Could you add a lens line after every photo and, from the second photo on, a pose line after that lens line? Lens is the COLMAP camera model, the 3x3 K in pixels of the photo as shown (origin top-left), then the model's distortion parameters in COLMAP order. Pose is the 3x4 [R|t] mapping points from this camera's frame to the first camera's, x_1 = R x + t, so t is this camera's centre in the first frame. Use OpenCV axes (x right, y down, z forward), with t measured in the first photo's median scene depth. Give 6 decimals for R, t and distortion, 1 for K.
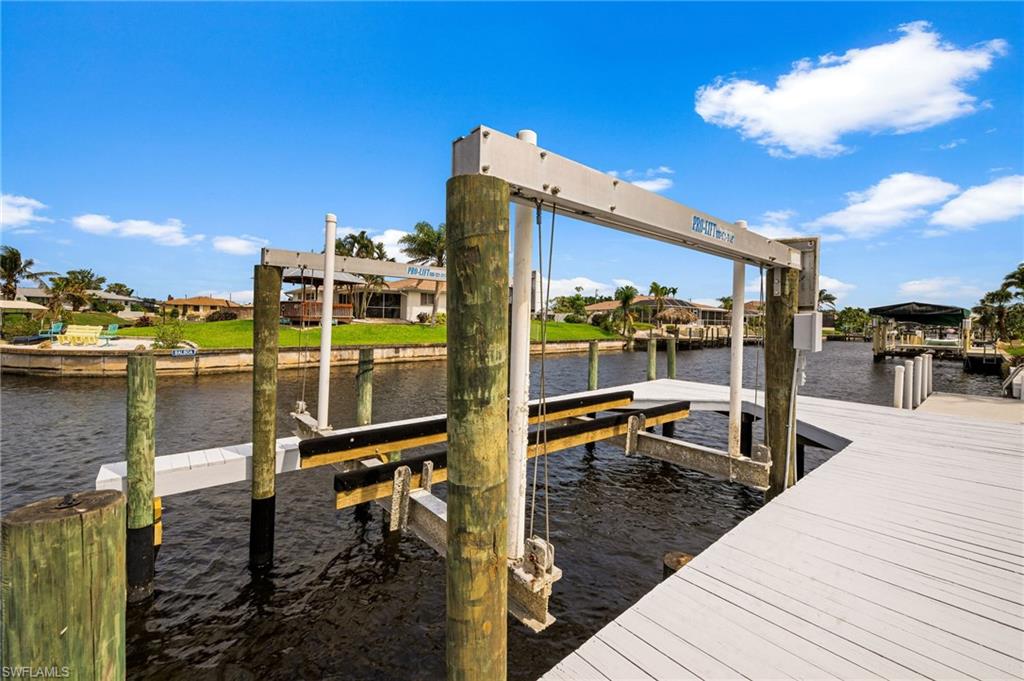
lens RADIAL K [[406.7, 0, 512.7], [0, 406.7, 345.8], [0, 0, 1]] dist [0.000077, -0.000160]
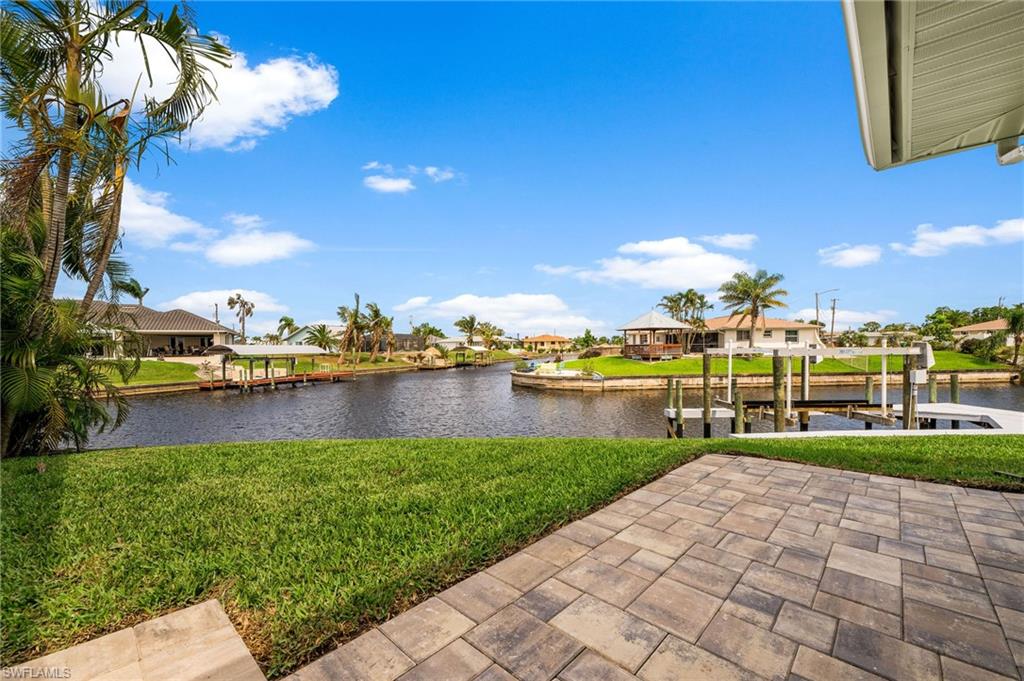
lens RADIAL K [[412.7, 0, 508.7], [0, 412.7, 351.4], [0, 0, 1]] dist [0.001168, -0.000192]
pose [[0.762093, -0.024523, -0.647003, 0.059582], [-0.008669, 0.998806, -0.048069, -0.006574], [0.647410, 0.042242, 0.760971, -0.450817]]
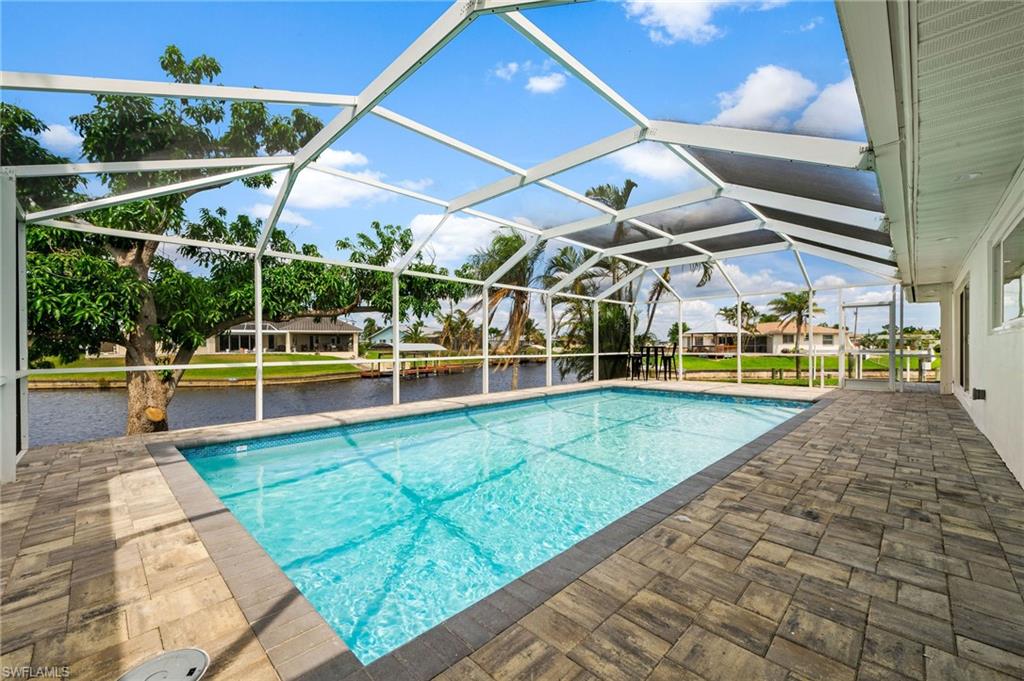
lens RADIAL K [[414.2, 0, 512.8], [0, 414.2, 346.1], [0, 0, 1]] dist [0.002591, 0.000369]
pose [[0.751086, -0.022286, -0.659828, 0.039497], [-0.018832, 0.998300, -0.055155, 0.015859], [0.659936, 0.053852, 0.749390, -0.994496]]
